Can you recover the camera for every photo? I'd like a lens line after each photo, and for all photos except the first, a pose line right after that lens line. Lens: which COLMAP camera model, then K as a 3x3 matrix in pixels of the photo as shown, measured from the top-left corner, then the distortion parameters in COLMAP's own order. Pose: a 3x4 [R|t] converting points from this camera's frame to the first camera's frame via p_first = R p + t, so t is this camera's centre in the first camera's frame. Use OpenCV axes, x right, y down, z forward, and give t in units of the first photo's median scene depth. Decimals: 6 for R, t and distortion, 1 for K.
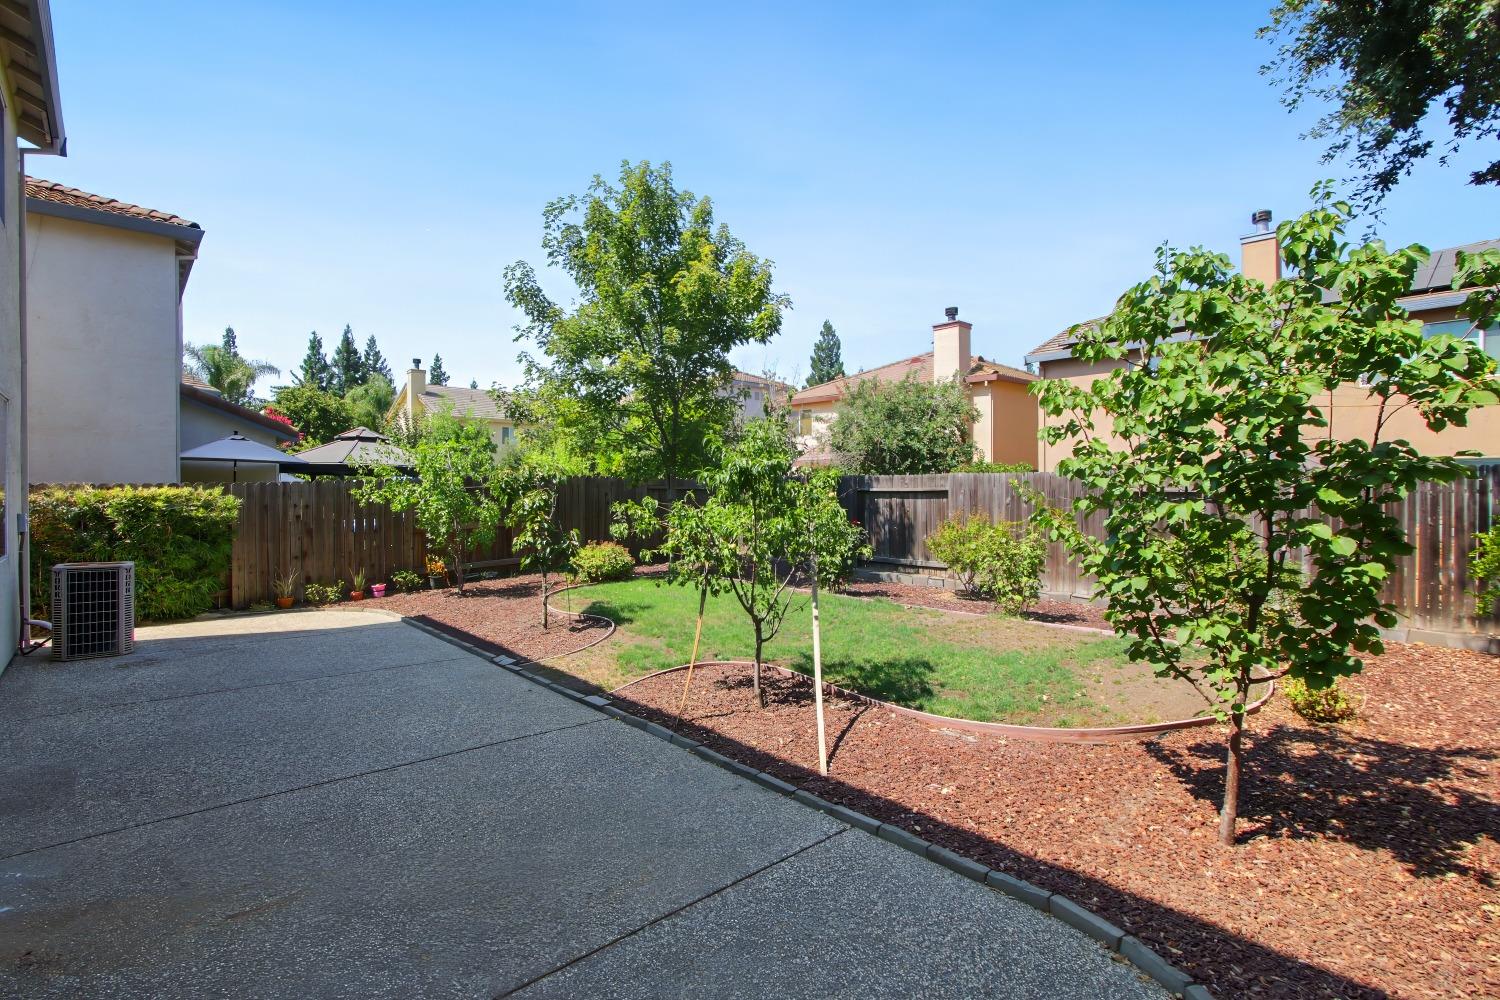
lens RADIAL K [[702.9, 0, 750.0], [0, 702.9, 500.0], [0, 0, 1]] dist [-0.000193, -0.000054]
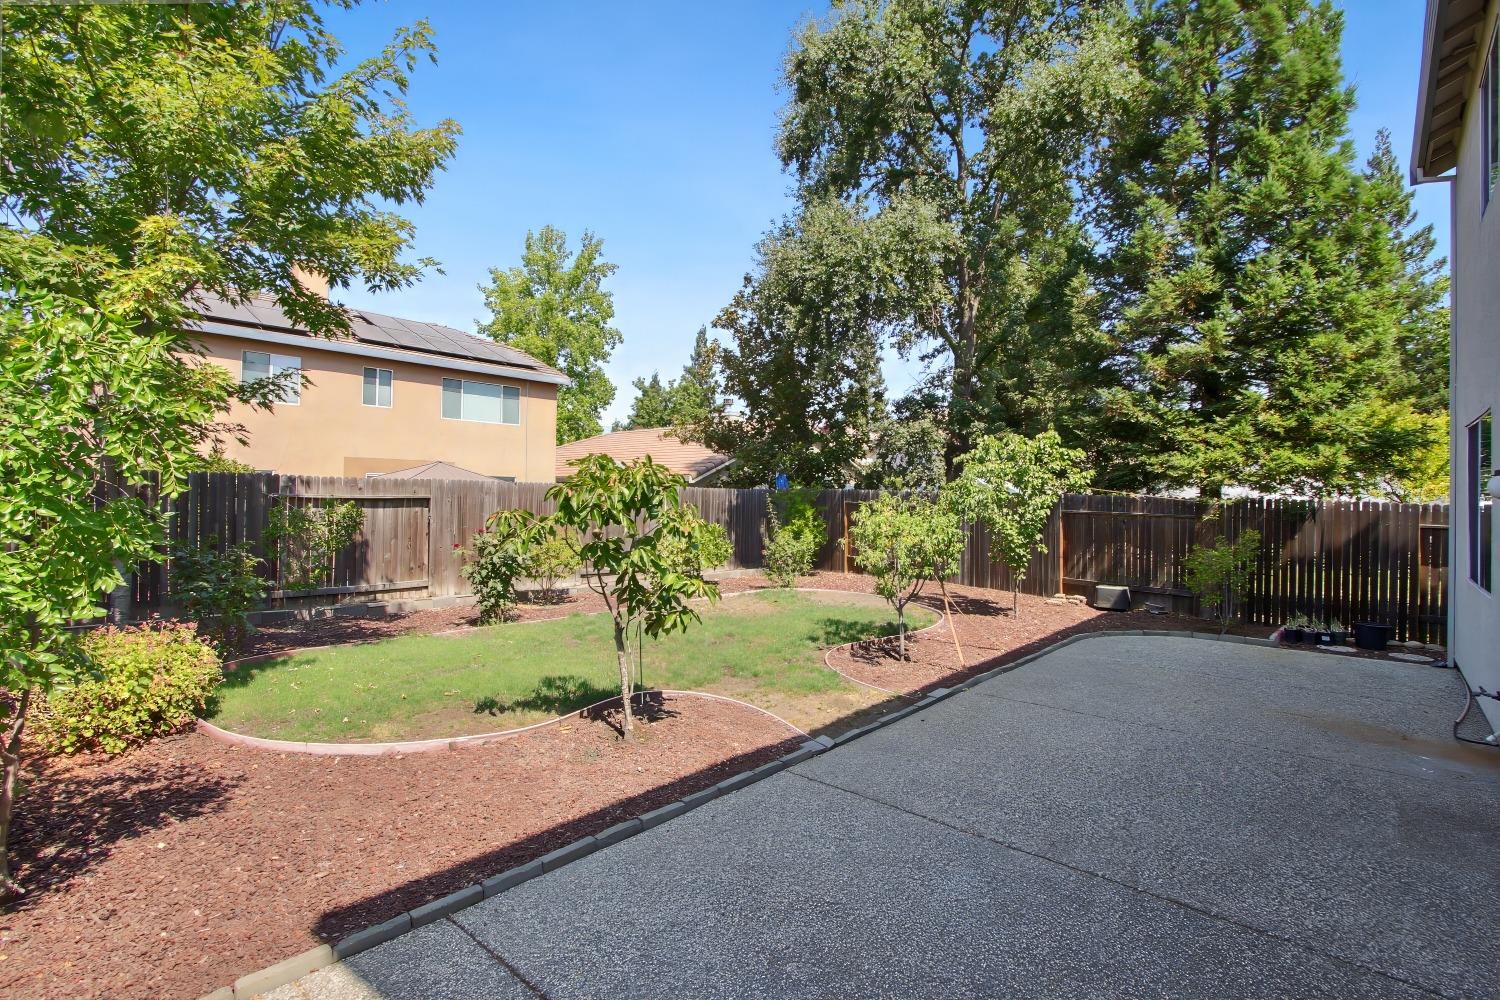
lens RADIAL K [[680.2, 0, 750.0], [0, 680.2, 500.0], [0, 0, 1]] dist [-0.000686, 0.000004]
pose [[-0.086989, -0.001003, 0.996209, -1.234200], [-0.003579, 0.999993, 0.000694, -0.027003], [-0.996203, -0.003505, -0.086992, 1.341011]]
